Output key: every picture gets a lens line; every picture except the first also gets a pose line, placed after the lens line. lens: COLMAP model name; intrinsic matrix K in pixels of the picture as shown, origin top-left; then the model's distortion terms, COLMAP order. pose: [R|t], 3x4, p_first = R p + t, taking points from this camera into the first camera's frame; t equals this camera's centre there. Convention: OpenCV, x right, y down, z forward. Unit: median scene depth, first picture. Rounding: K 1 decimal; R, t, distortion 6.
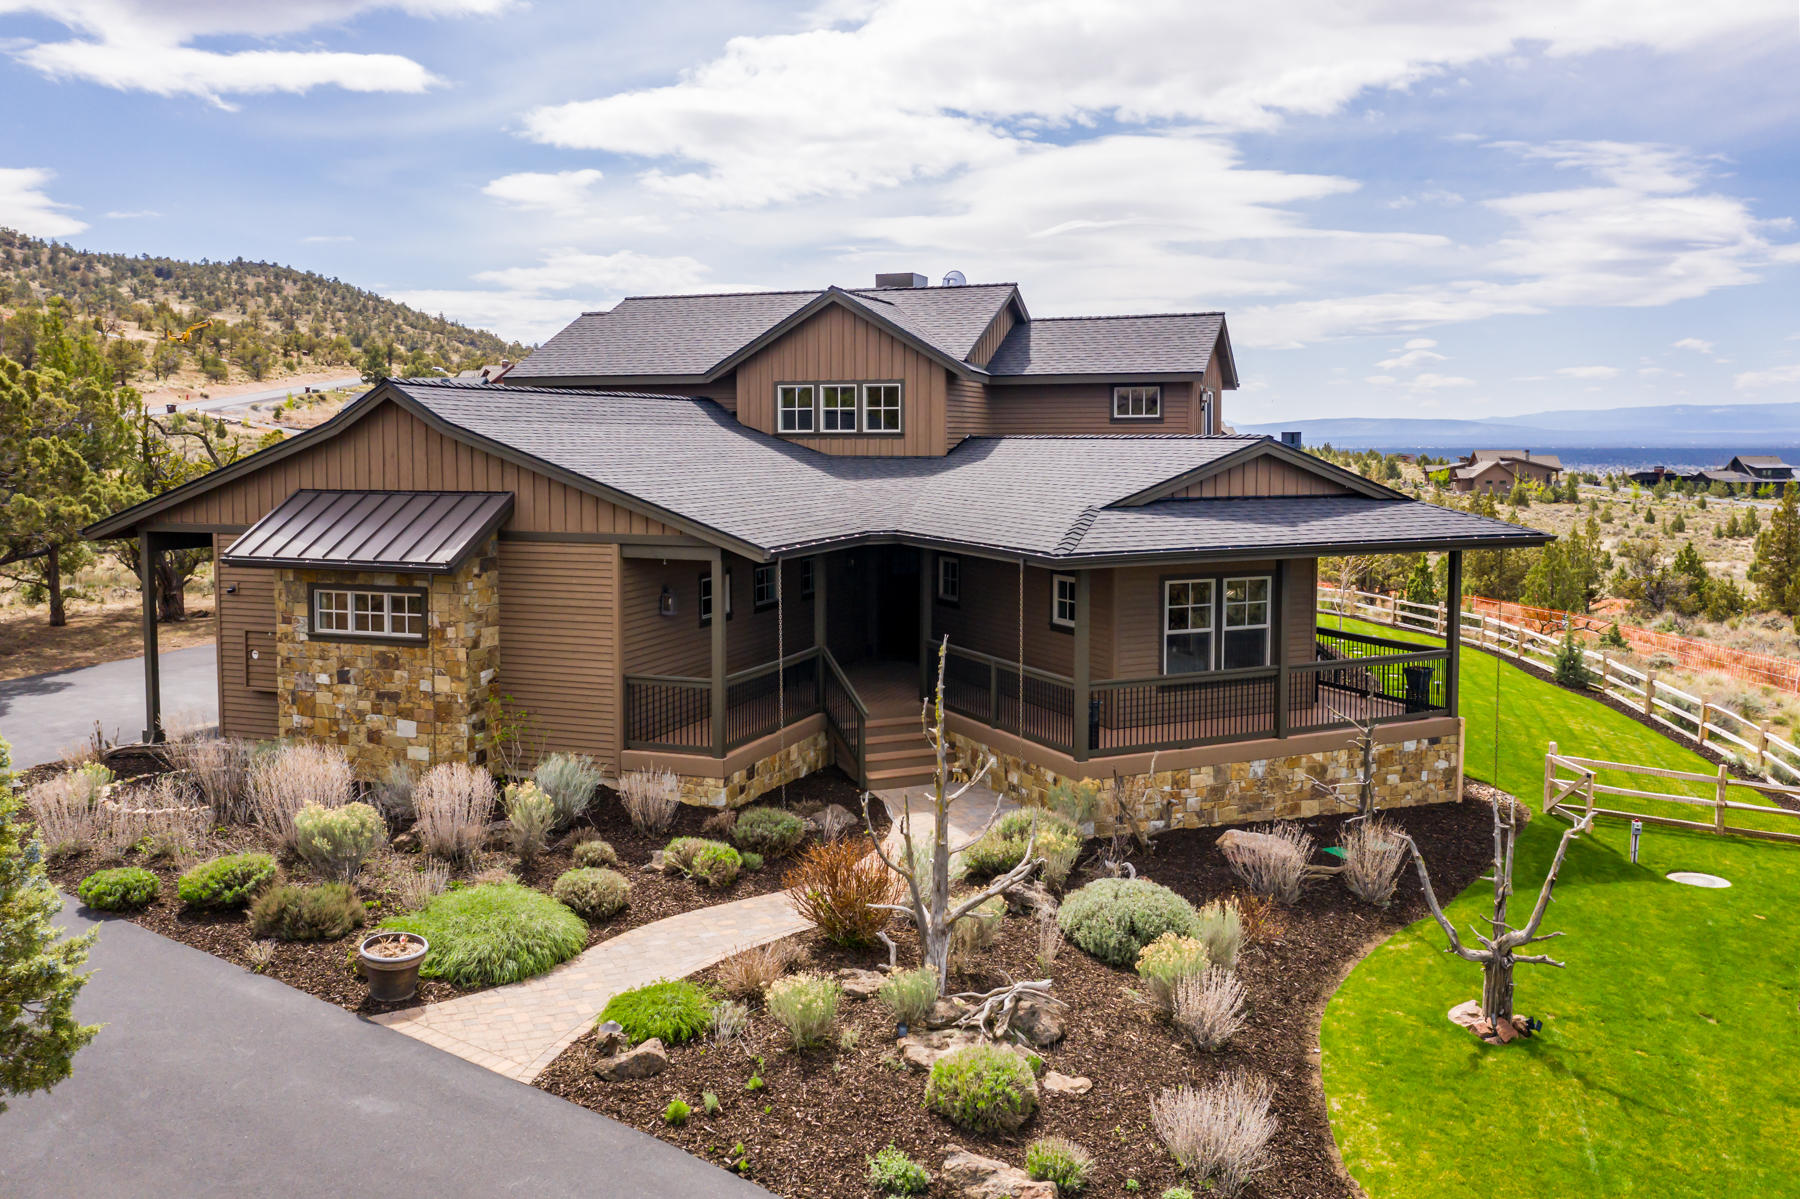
lens RADIAL K [[1457.9, 0, 921.1], [0, 1457.9, 522.8], [0, 0, 1]] dist [-0.015613, -0.003784]
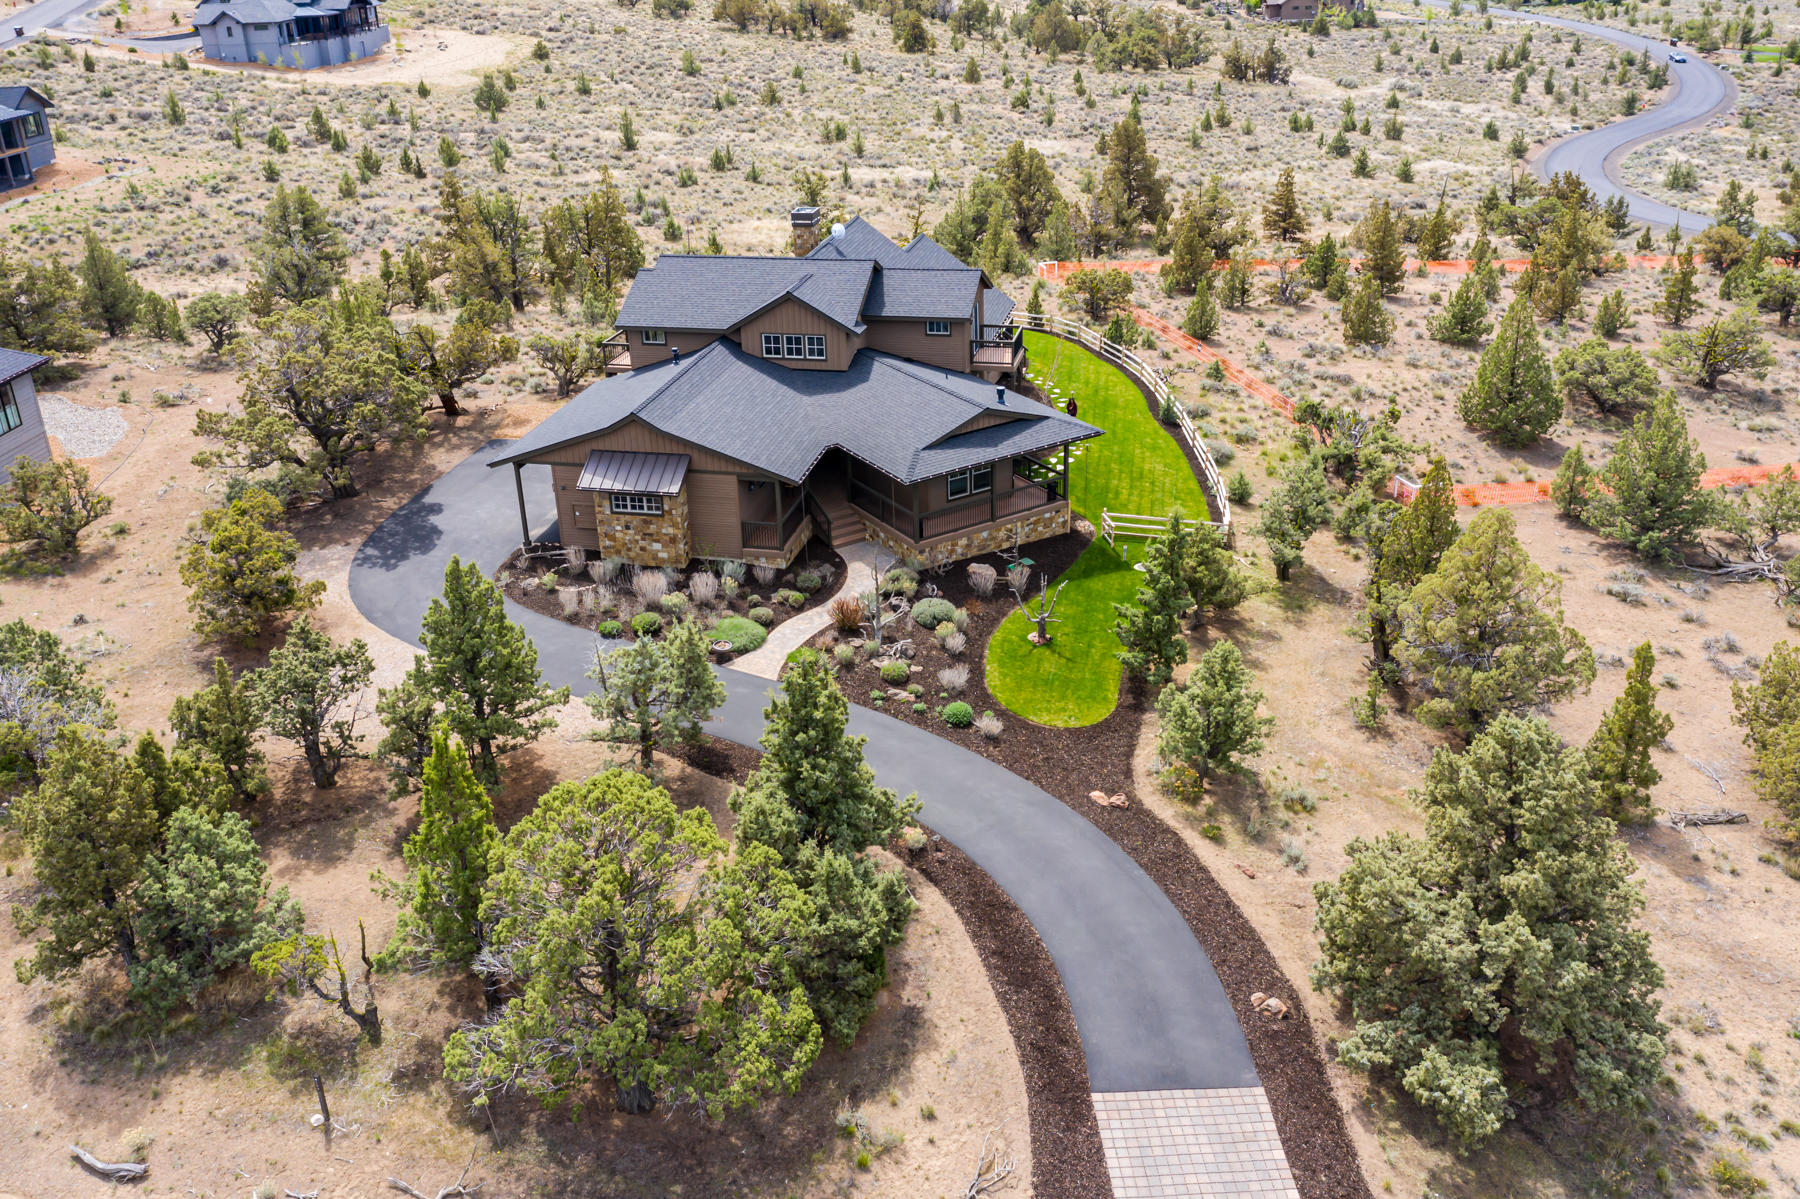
lens RADIAL K [[1474.3, 0, 900.0], [0, 1474.3, 599.5], [0, 0, 1]] dist [0.028924, -0.002960]
pose [[0.993787, -0.072745, 0.084232, -0.182650], [0.035035, 0.922824, 0.383625, -0.908126], [-0.105638, -0.378290, 0.919640, -1.778381]]
